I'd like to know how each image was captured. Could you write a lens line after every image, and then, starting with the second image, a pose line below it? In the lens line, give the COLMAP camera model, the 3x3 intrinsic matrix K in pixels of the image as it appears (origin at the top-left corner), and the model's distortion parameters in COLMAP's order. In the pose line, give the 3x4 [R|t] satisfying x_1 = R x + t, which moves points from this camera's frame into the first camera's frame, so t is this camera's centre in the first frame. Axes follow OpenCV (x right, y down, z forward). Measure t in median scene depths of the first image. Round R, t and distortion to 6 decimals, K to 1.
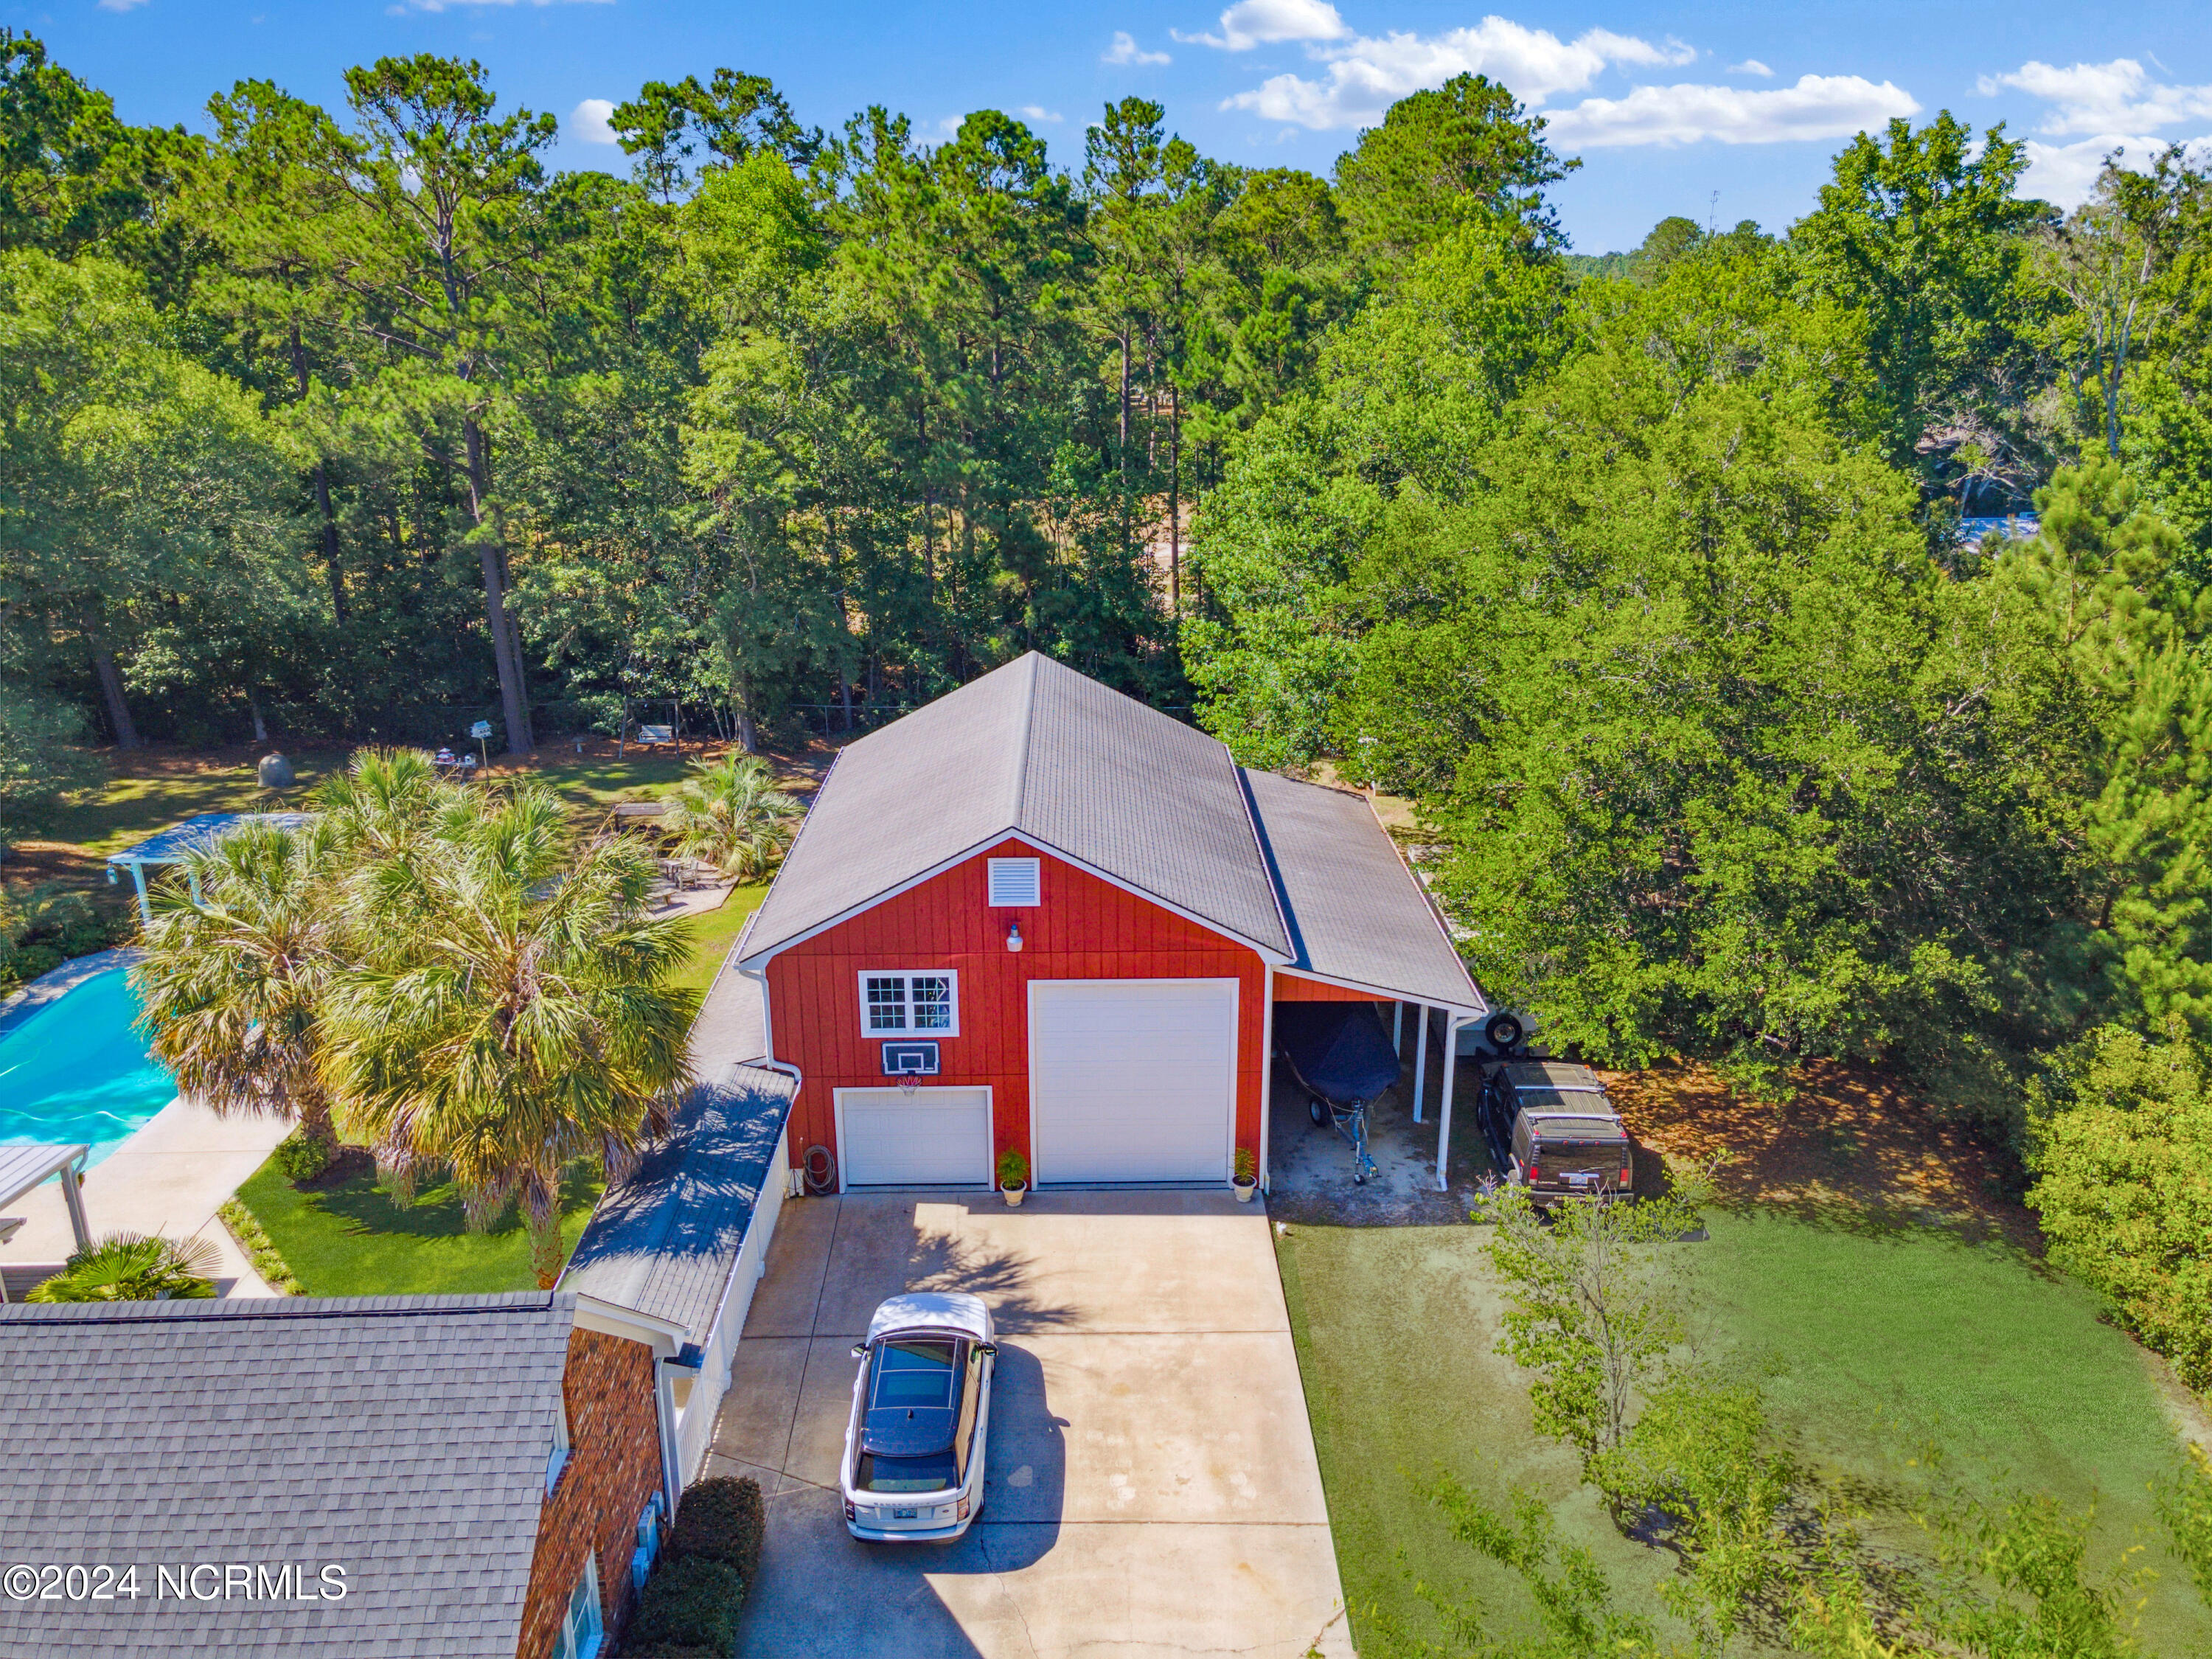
lens RADIAL K [[1615.5, 0, 1101.0], [0, 1615.5, 839.2], [0, 0, 1]] dist [0.039939, 0.007194]
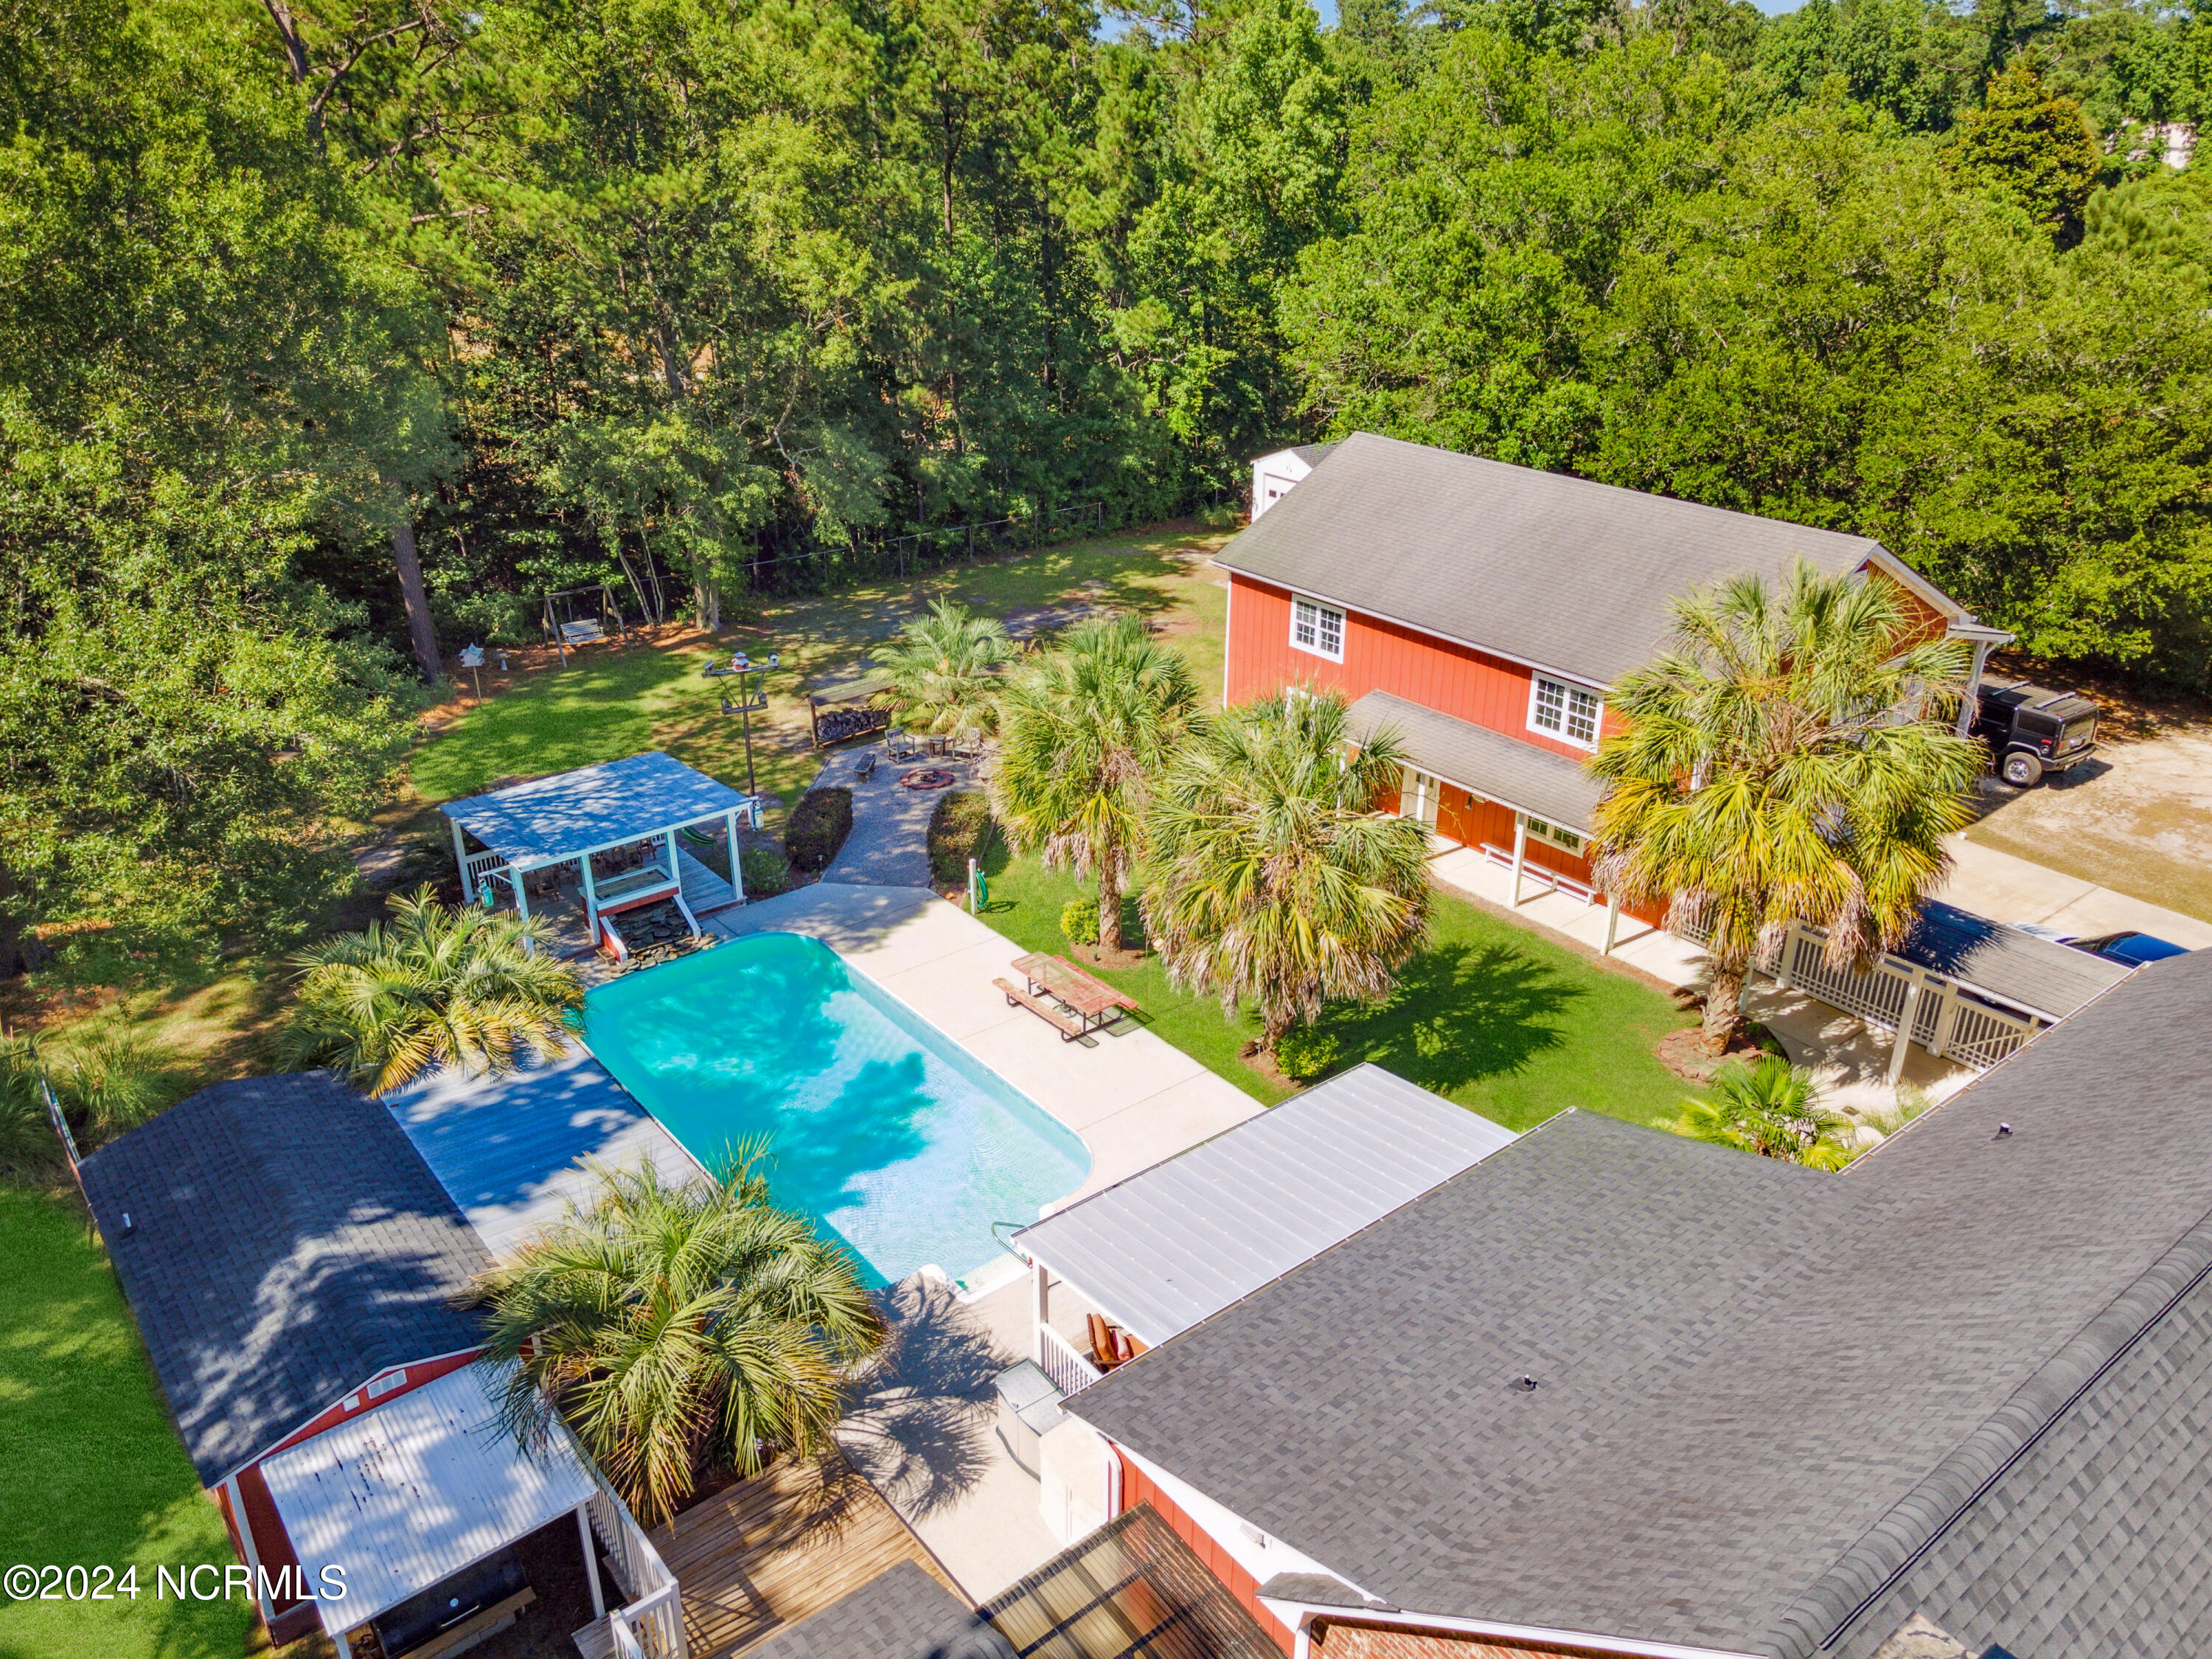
lens RADIAL K [[1621.5, 0, 1083.7], [0, 1621.5, 821.3], [0, 0, 1]] dist [0.043326, -0.001114]
pose [[0.797681, -0.250448, 0.548617, -1.102102], [0.200319, 0.968075, 0.150673, -0.090943], [-0.568838, -0.010291, 0.822385, 0.358682]]
